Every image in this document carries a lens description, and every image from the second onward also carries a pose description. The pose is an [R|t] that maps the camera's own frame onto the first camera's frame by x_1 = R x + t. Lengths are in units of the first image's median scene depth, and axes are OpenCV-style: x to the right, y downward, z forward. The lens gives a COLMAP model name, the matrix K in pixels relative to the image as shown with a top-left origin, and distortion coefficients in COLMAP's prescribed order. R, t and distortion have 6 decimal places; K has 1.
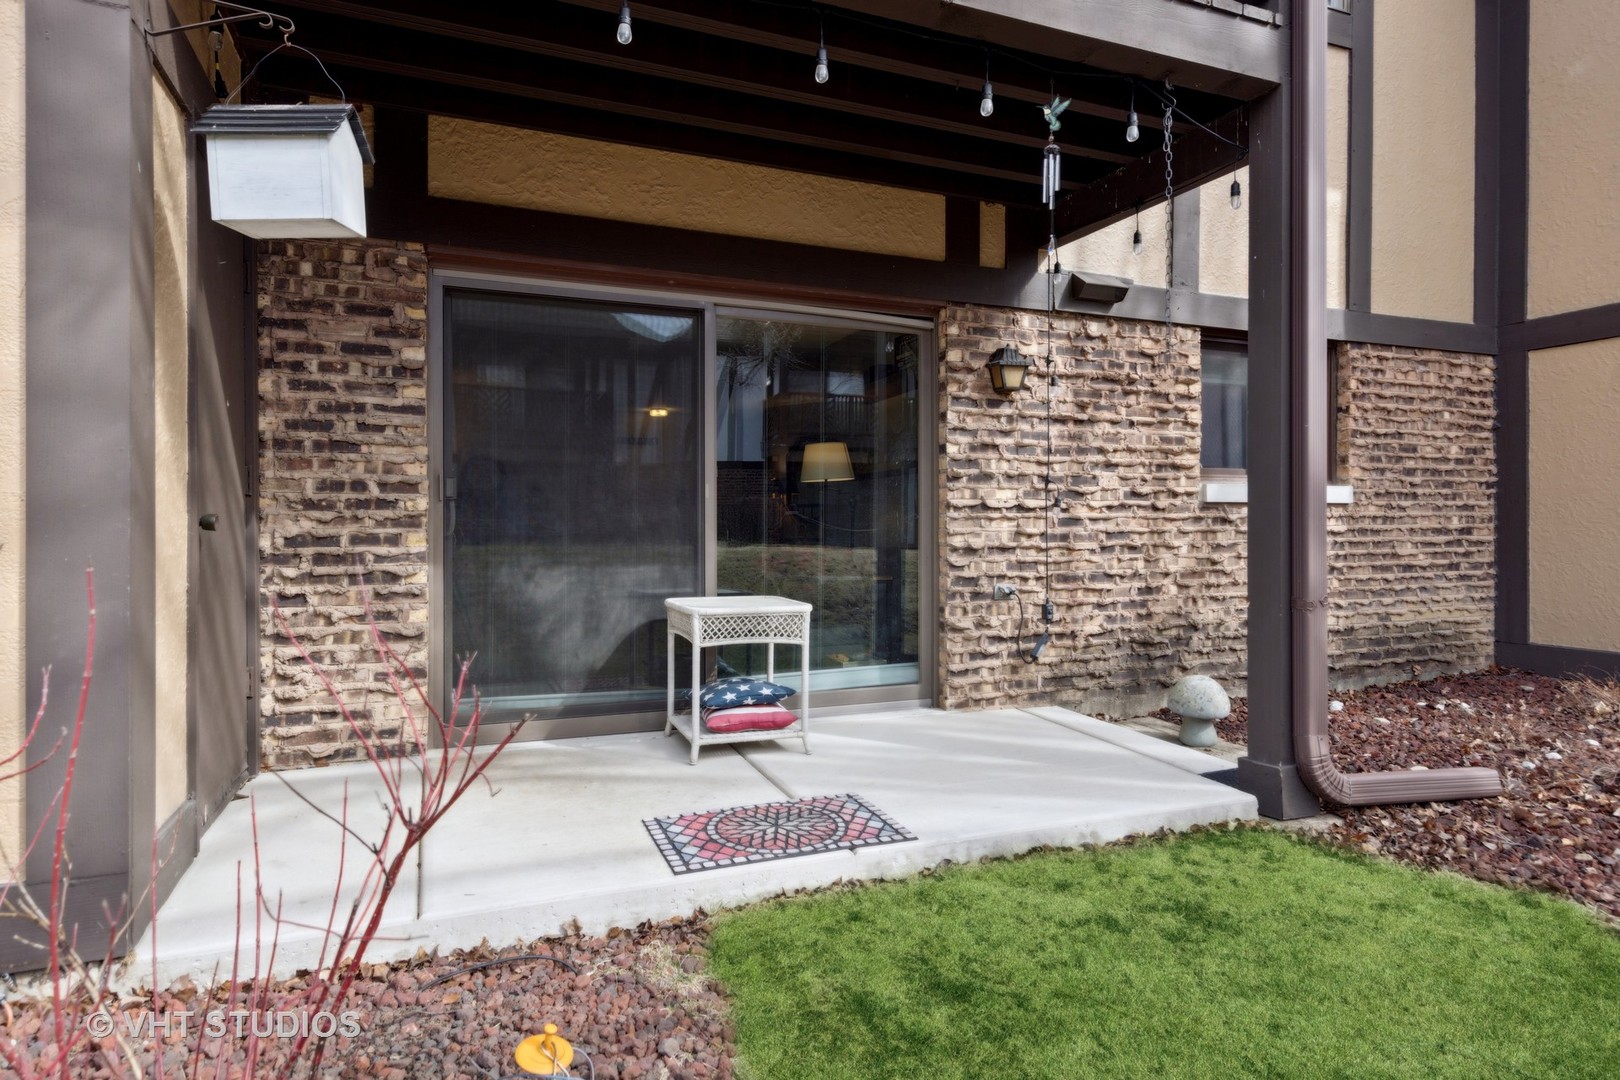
lens RADIAL K [[927.2, 0, 810.9], [0, 927.2, 534.6], [0, 0, 1]] dist [0.004270, 0.000425]
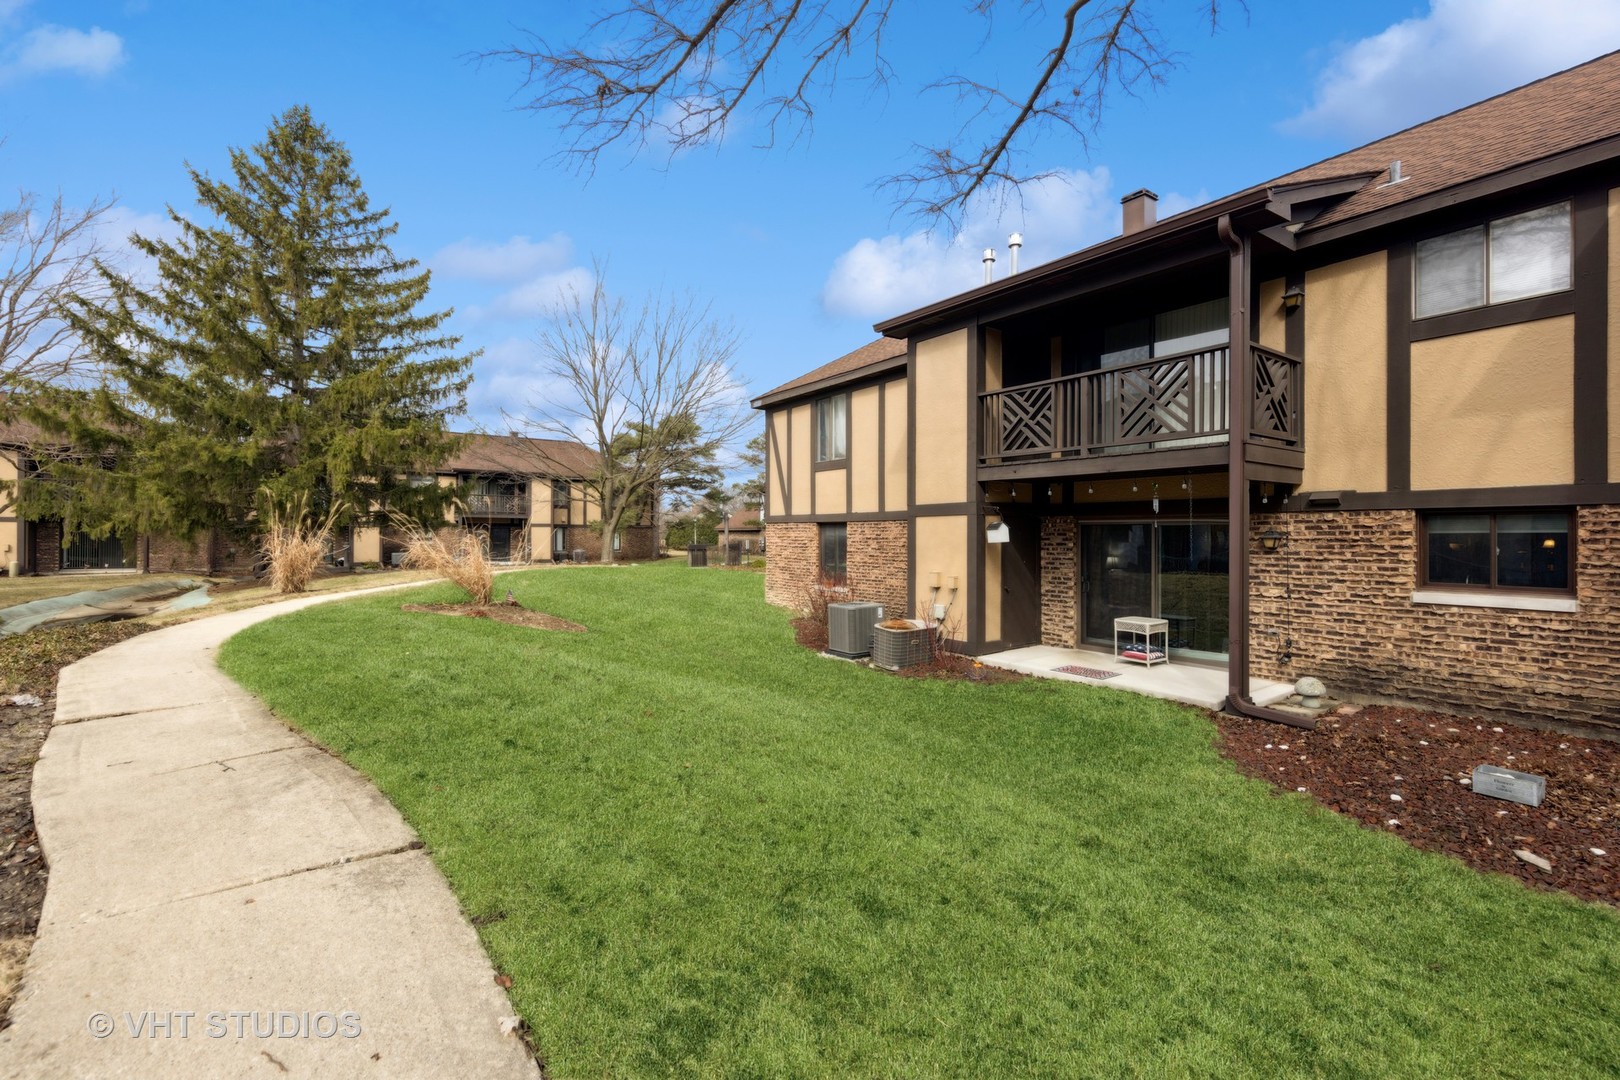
lens RADIAL K [[678.9, 0, 811.8], [0, 678.9, 534.7], [0, 0, 1]] dist [0.002097, -0.000333]
pose [[0.230216, 0.004762, -0.973128, 1.566716], [0.000512, 0.999987, 0.005014, -0.190294], [0.973139, -0.001653, 0.230211, -0.525685]]
